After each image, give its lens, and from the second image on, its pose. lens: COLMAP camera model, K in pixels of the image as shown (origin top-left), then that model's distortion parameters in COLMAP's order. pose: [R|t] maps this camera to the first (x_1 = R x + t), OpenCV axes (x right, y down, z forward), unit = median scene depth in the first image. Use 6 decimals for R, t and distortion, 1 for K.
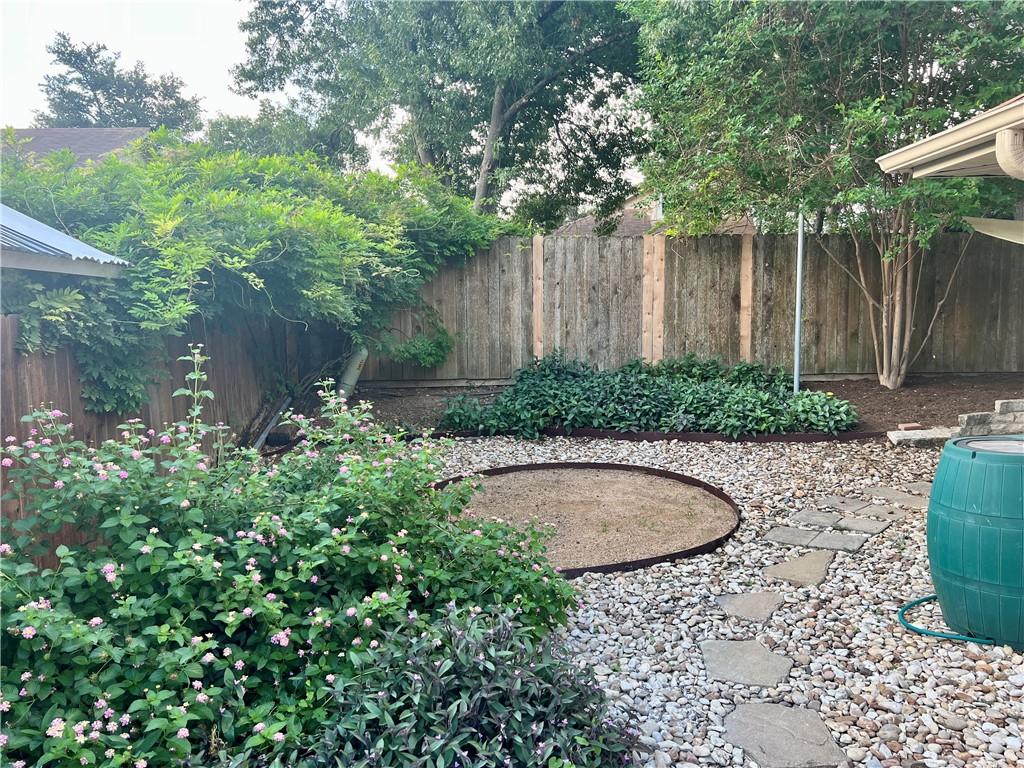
lens RADIAL K [[771.7, 0, 511.5], [0, 771.7, 386.2], [0, 0, 1]] dist [0.017064, 0.001012]
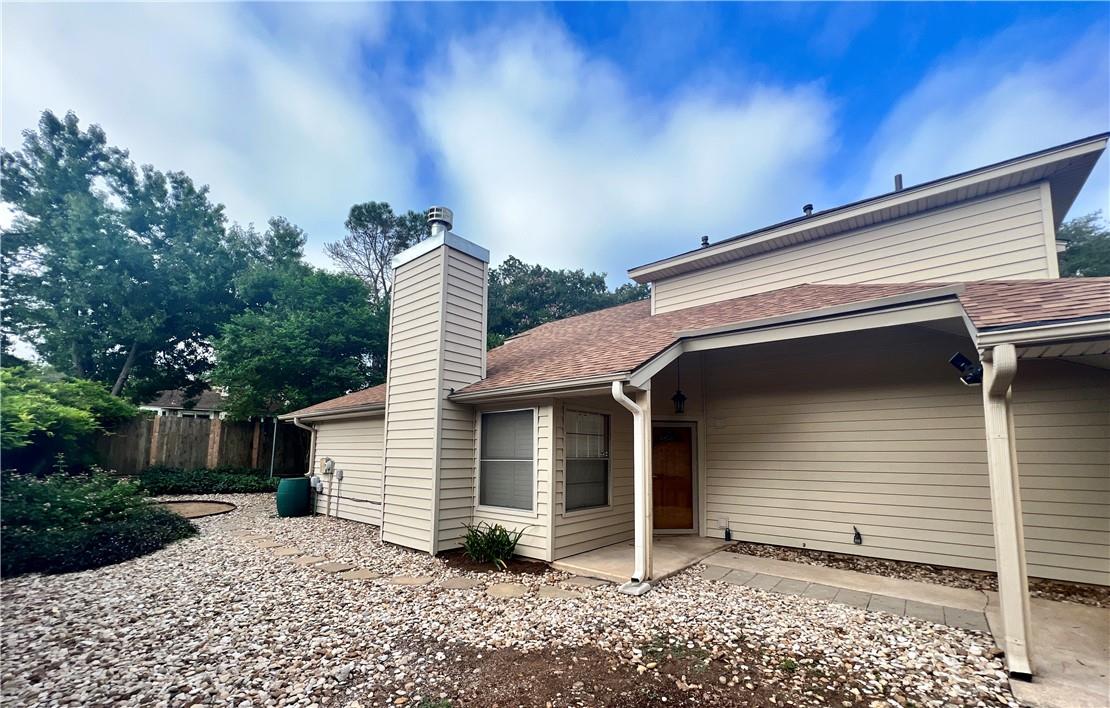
lens RADIAL K [[443.2, 0, 547.2], [0, 443.2, 412.7], [0, 0, 1]] dist [0.002682, 0.000221]
pose [[0.683468, 0.097607, 0.723426, -0.141465], [0.033527, 0.985777, -0.164680, 0.070126], [-0.729211, 0.136807, 0.670474, -0.838749]]
